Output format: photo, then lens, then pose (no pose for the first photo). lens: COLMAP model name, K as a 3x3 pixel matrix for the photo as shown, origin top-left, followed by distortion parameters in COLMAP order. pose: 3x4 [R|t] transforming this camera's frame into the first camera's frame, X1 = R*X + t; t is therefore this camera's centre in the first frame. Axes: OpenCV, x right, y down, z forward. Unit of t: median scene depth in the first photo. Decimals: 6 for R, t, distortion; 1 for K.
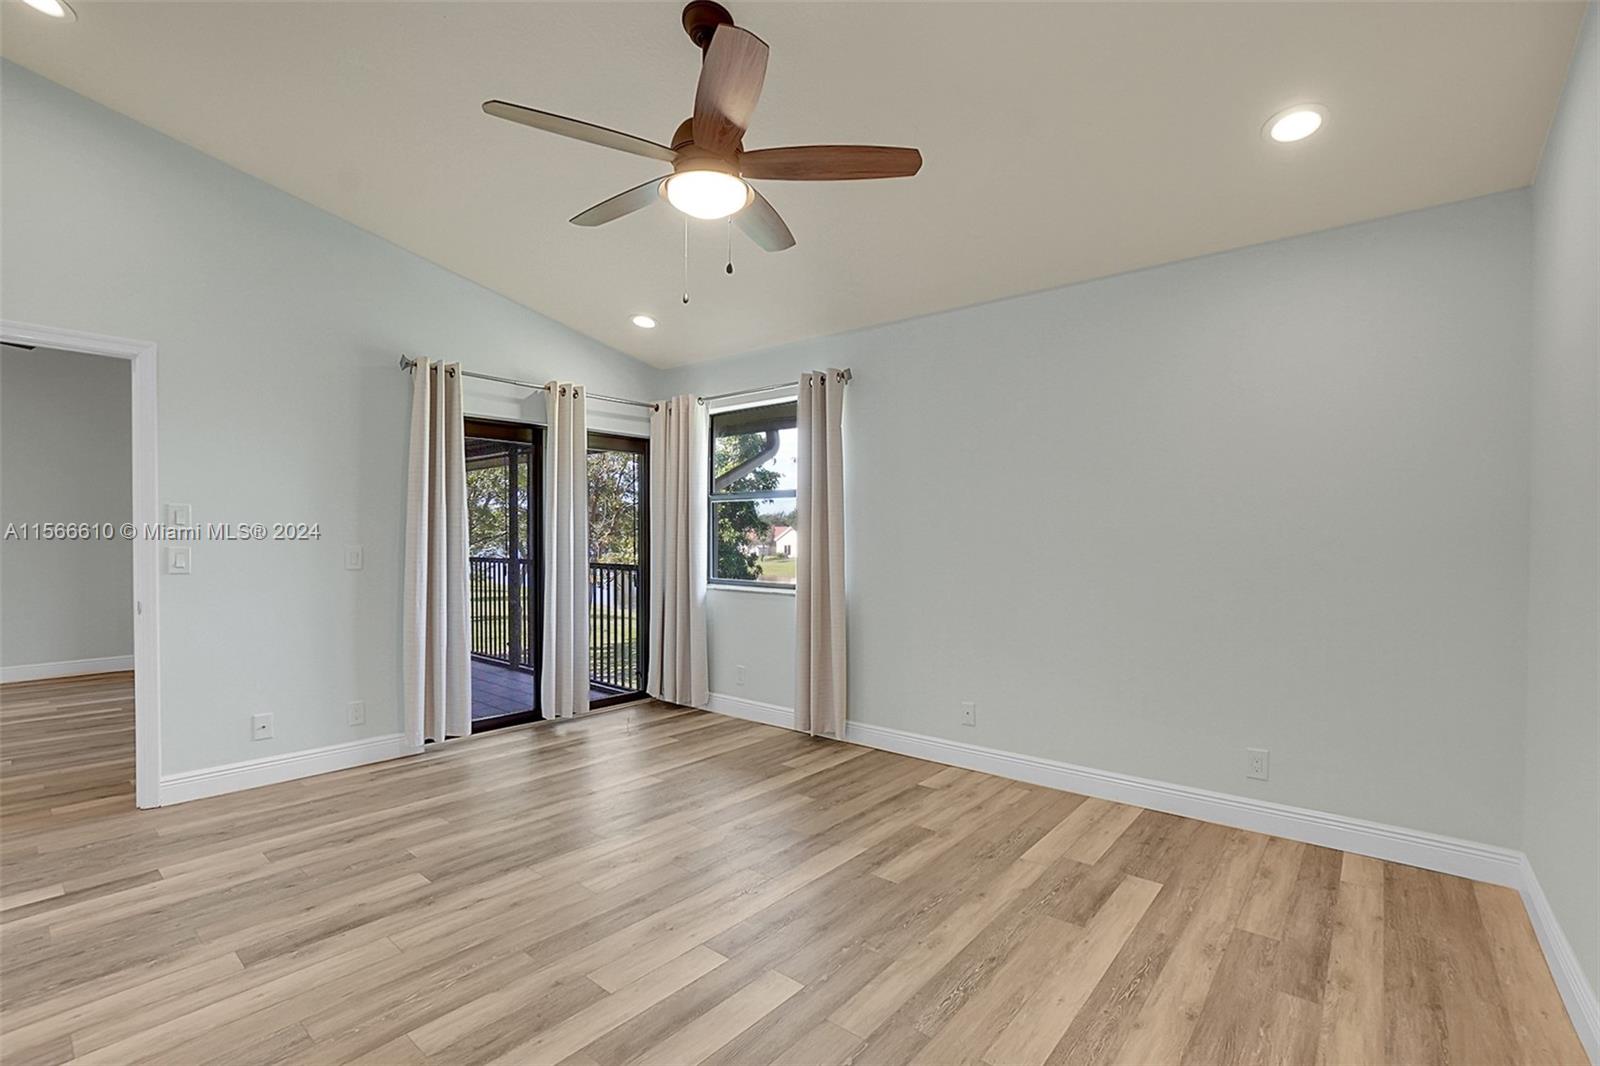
lens RADIAL K [[738.7, 0, 784.6], [0, 738.7, 539.2], [0, 0, 1]] dist [-0.068693, 0.028188]
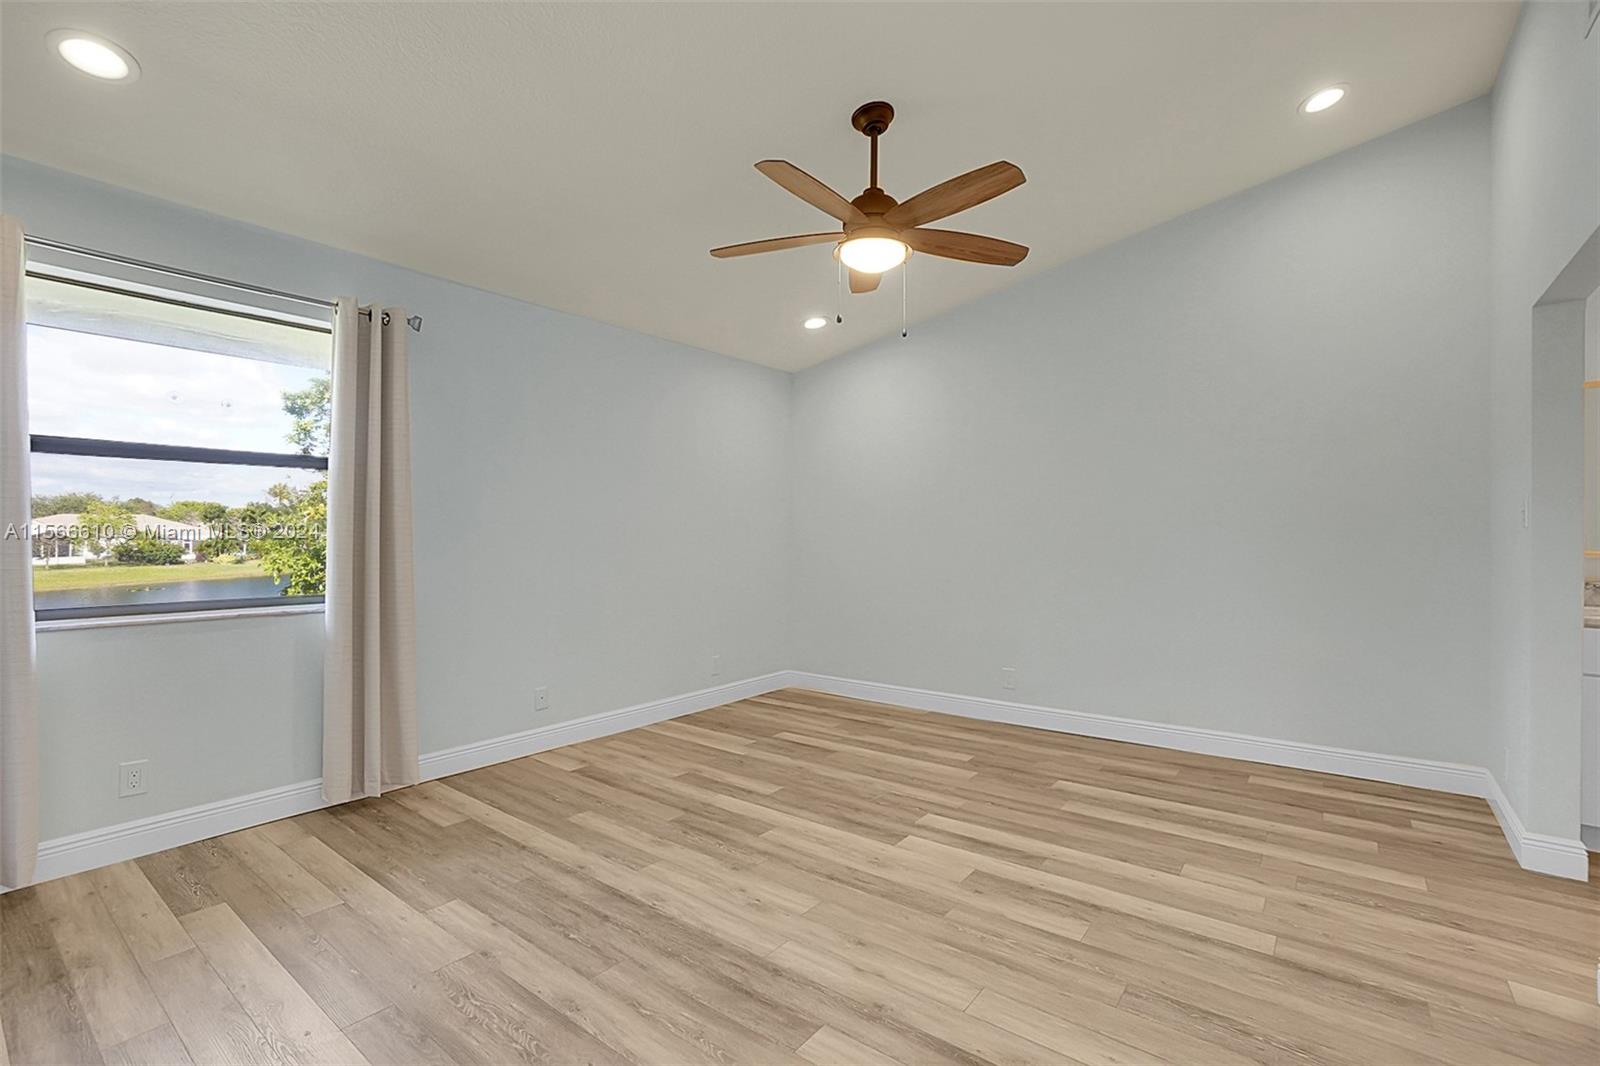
lens RADIAL K [[709.6, 0, 790.6], [0, 709.6, 523.8], [0, 0, 1]] dist [-0.065279, 0.023844]
pose [[-0.047568, 0.007385, 0.998841, -1.050338], [-0.003664, 0.999965, -0.007568, -0.002733], [-0.998861, -0.004020, -0.047539, 0.966590]]
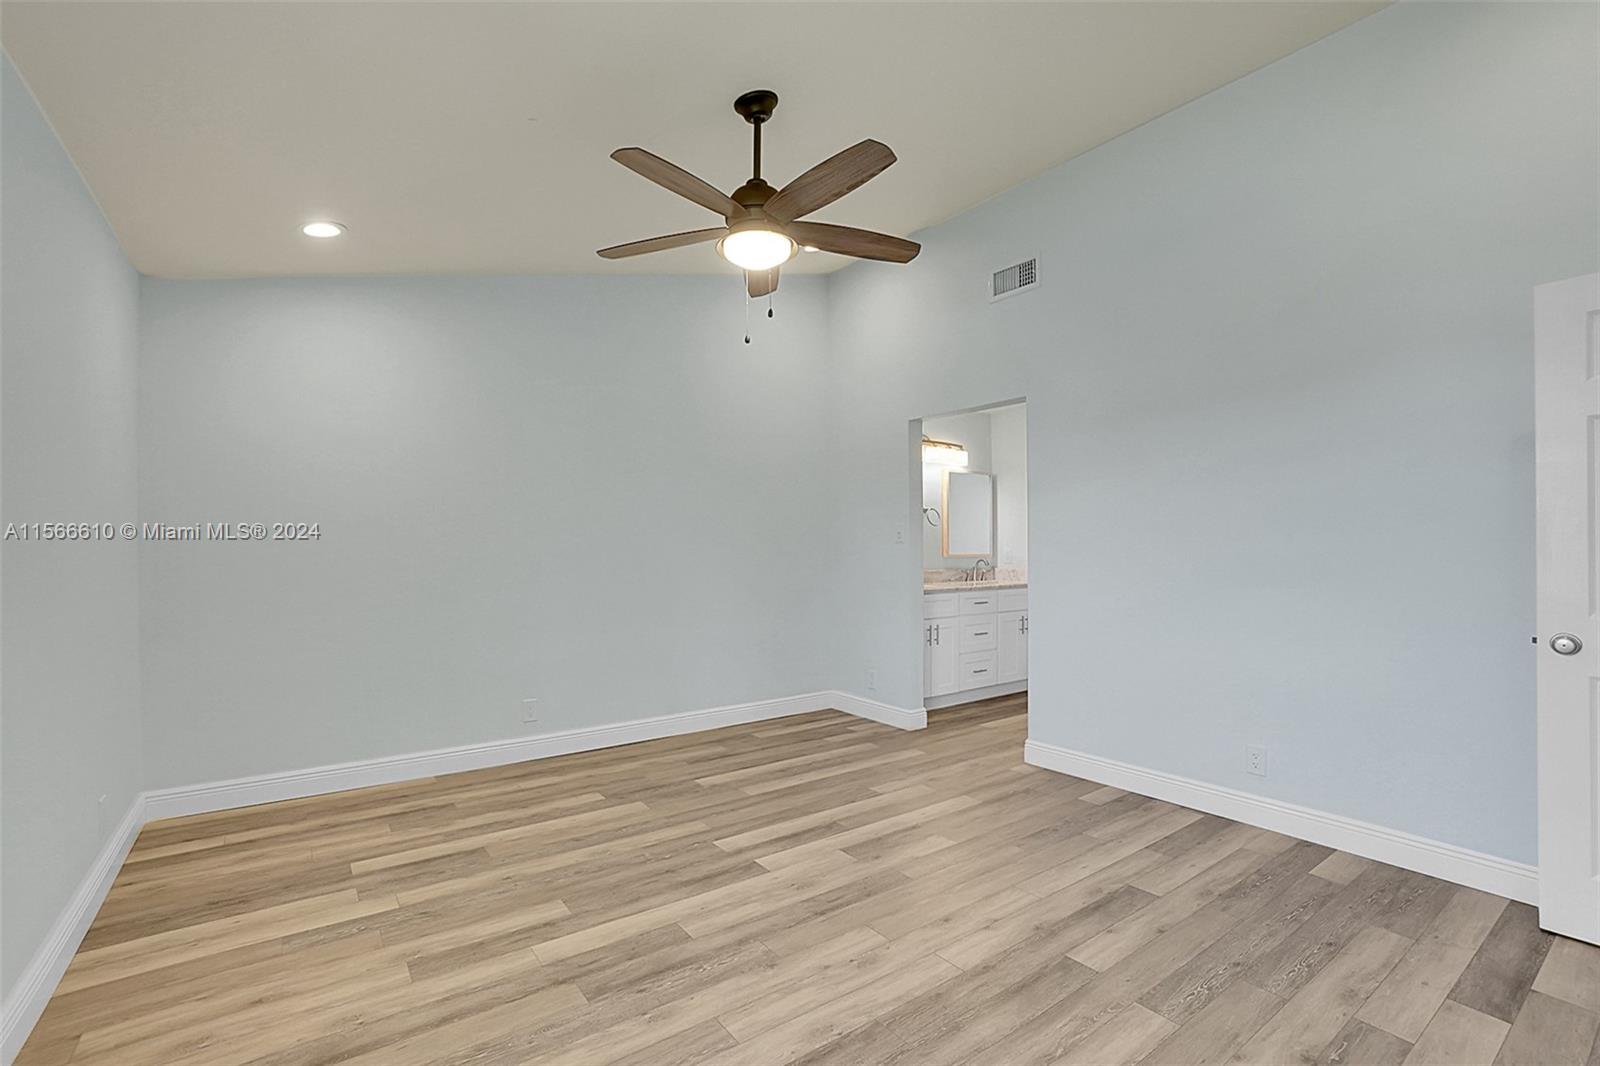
lens RADIAL K [[742.1, 0, 774.1], [0, 742.1, 535.5], [0, 0, 1]] dist [-0.069508, 0.026921]
pose [[-0.968434, 0.006577, 0.249183, -0.339716], [0.003679, 0.999920, -0.012094, -0.003123], [-0.249243, -0.010796, -0.968381, 1.727224]]
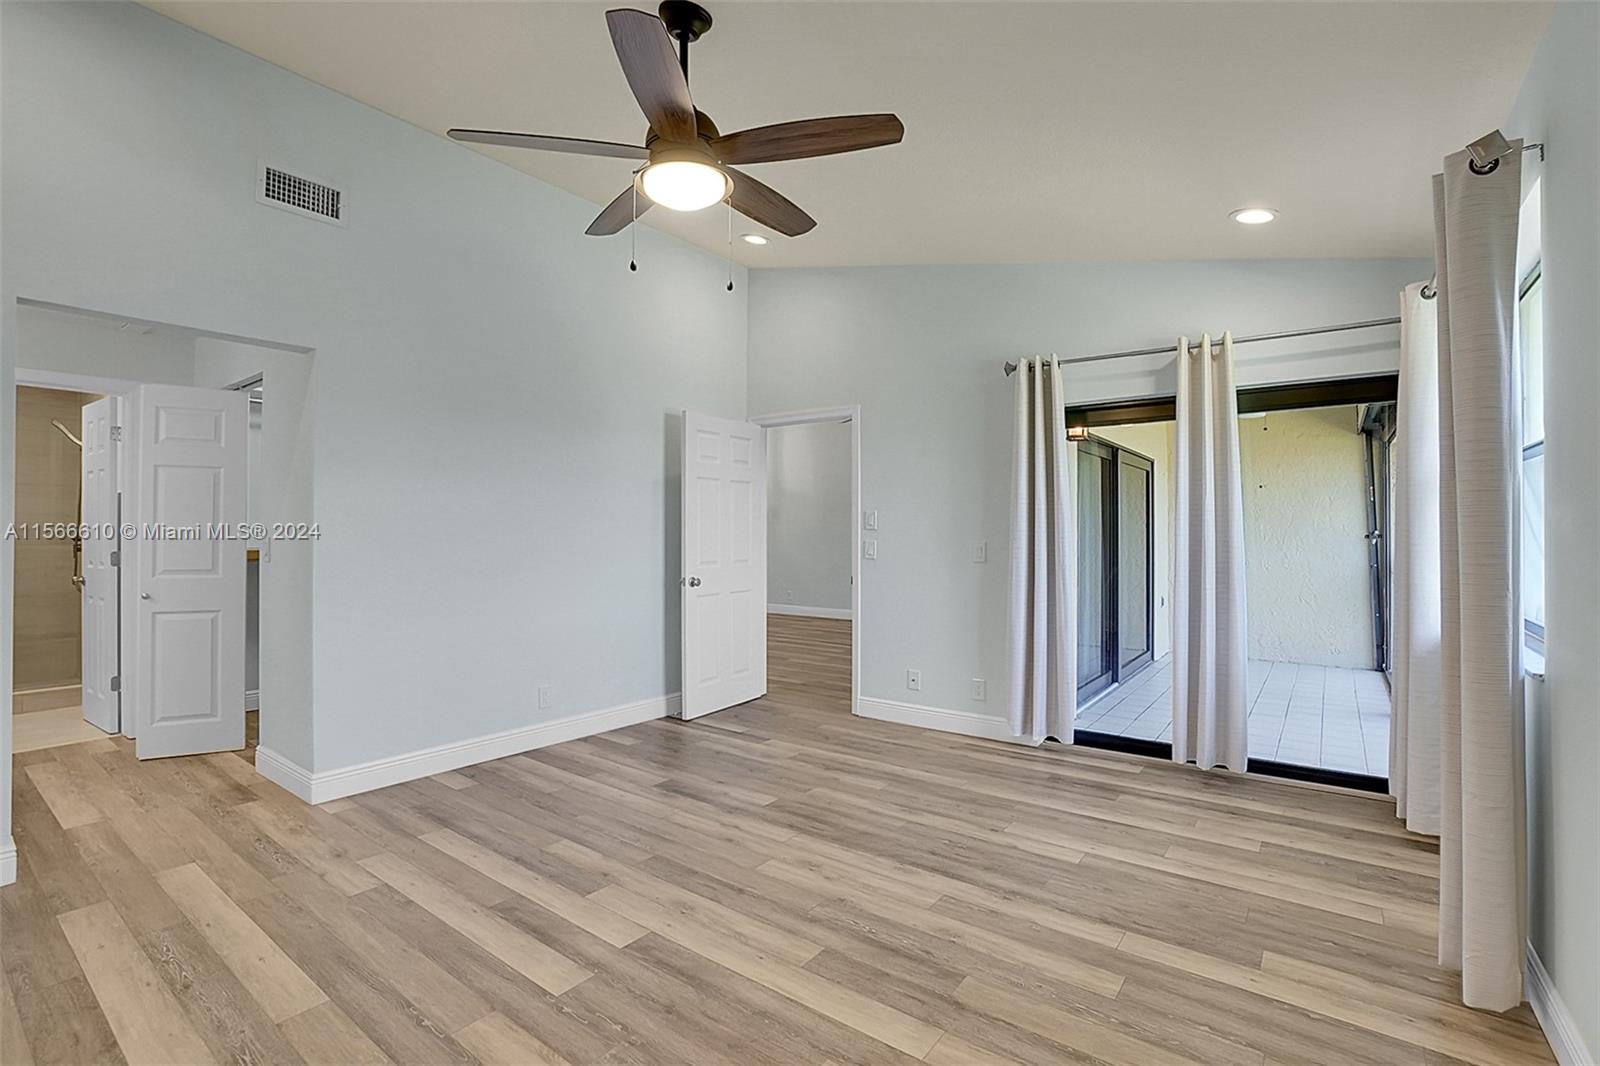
lens RADIAL K [[709.6, 0, 790.6], [0, 709.6, 523.8], [0, 0, 1]] dist [-0.065279, 0.023844]
pose [[0.061745, -0.016082, -0.997962, 0.686273], [-0.004061, 0.999858, -0.016364, -0.000495], [0.998084, 0.005064, 0.061671, 0.879038]]
